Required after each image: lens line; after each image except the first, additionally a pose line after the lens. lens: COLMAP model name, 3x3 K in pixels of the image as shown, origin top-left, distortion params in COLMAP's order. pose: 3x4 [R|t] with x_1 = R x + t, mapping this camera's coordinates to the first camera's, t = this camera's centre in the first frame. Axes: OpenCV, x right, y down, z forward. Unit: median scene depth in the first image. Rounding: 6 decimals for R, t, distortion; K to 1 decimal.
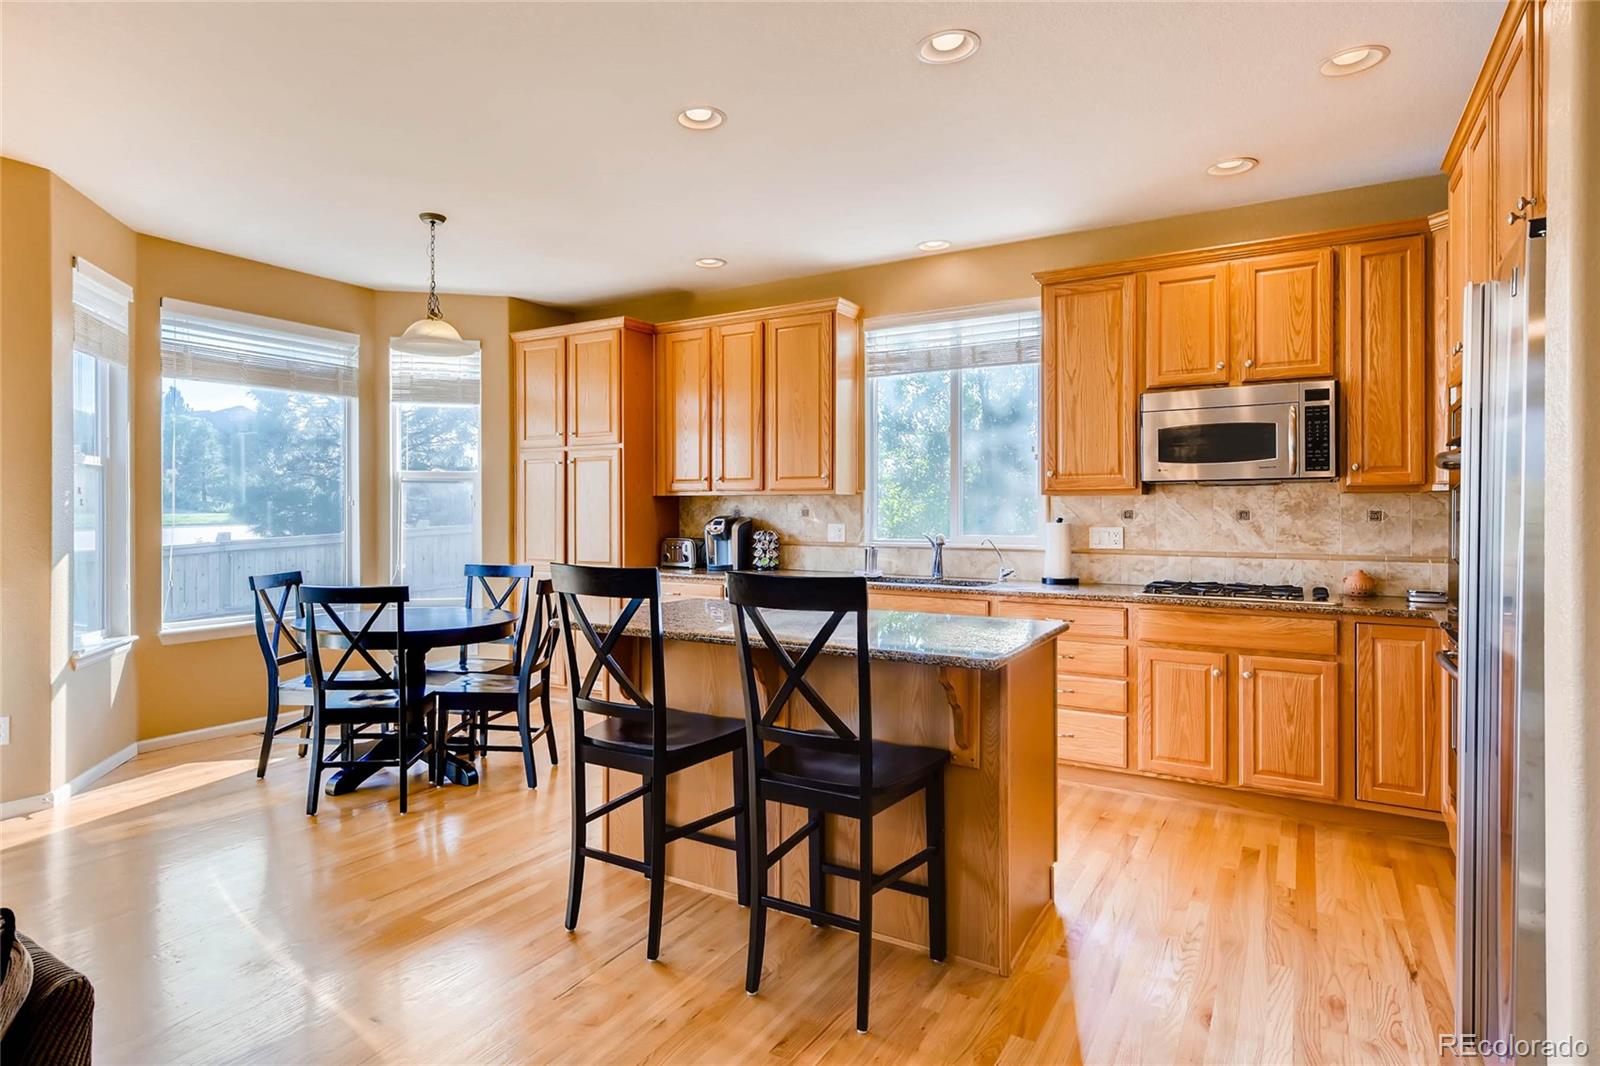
lens RADIAL K [[871.7, 0, 715.9], [0, 871.7, 508.7], [0, 0, 1]] dist [0.002395, -0.000534]
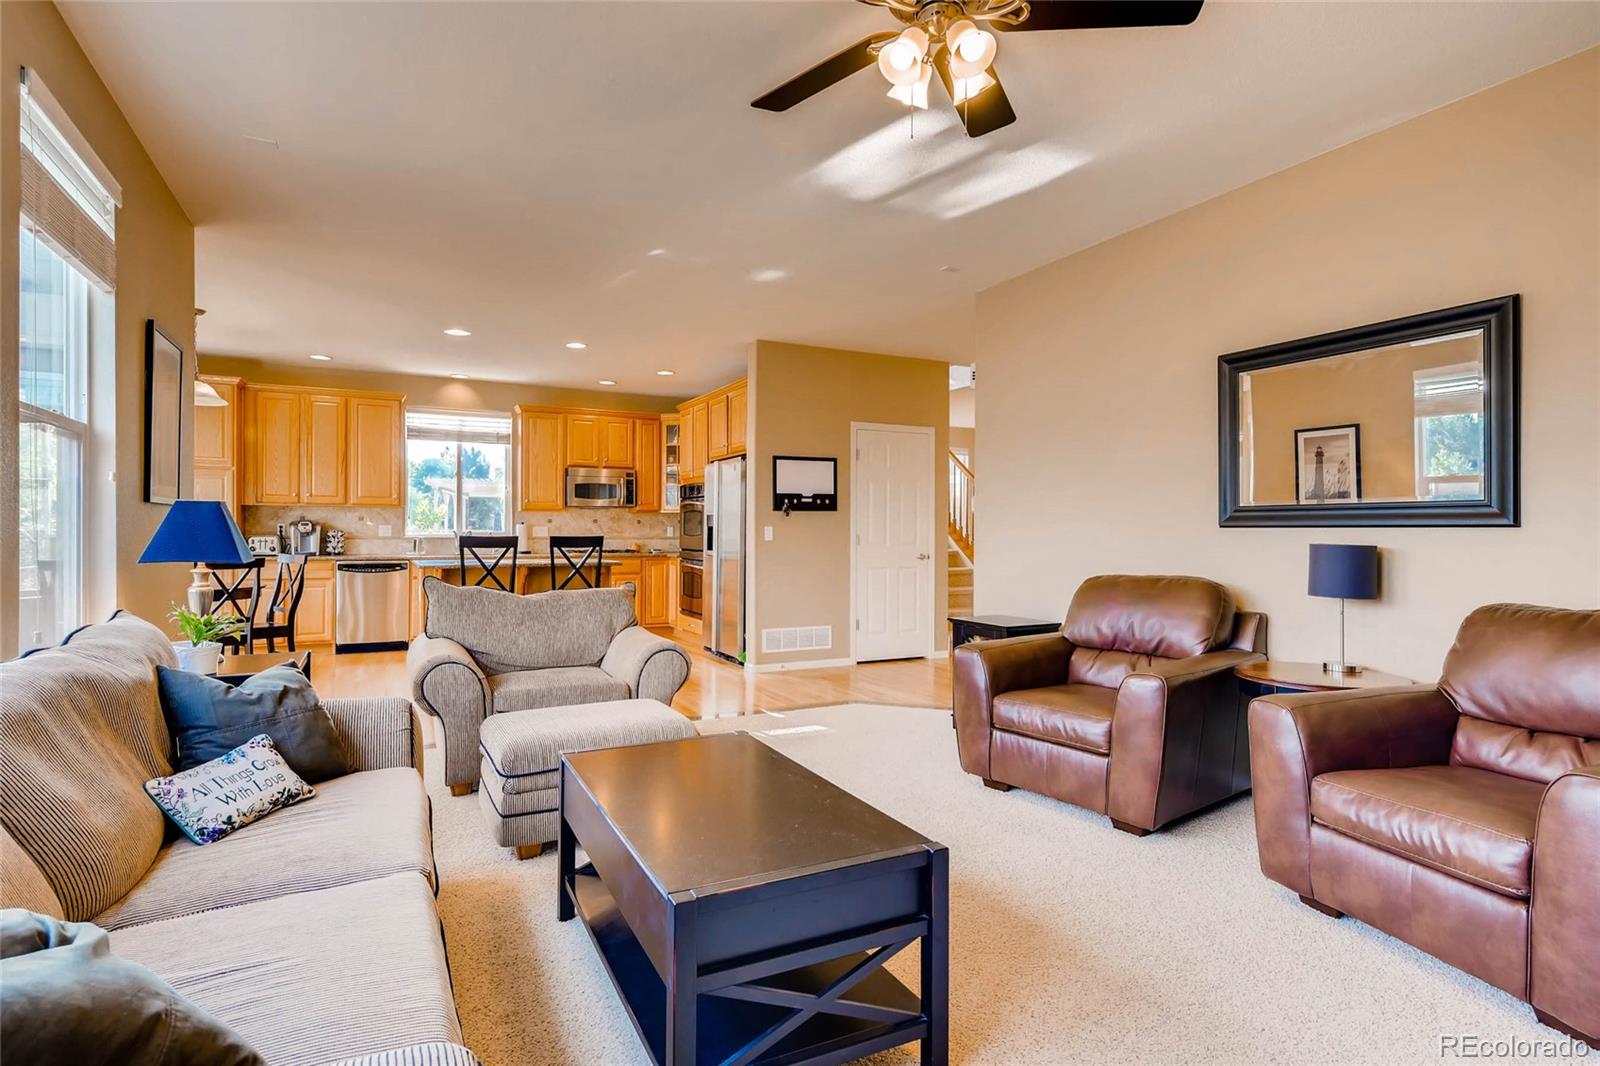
lens RADIAL K [[821.0, 0, 800.0], [0, 821.0, 533.0], [0, 0, 1]] dist [0.001180, -0.000129]
pose [[0.493587, -0.001615, 0.869695, -0.843010], [-0.007530, 0.999953, 0.006131, 0.016527], [-0.869664, -0.009575, 0.493551, -0.463464]]
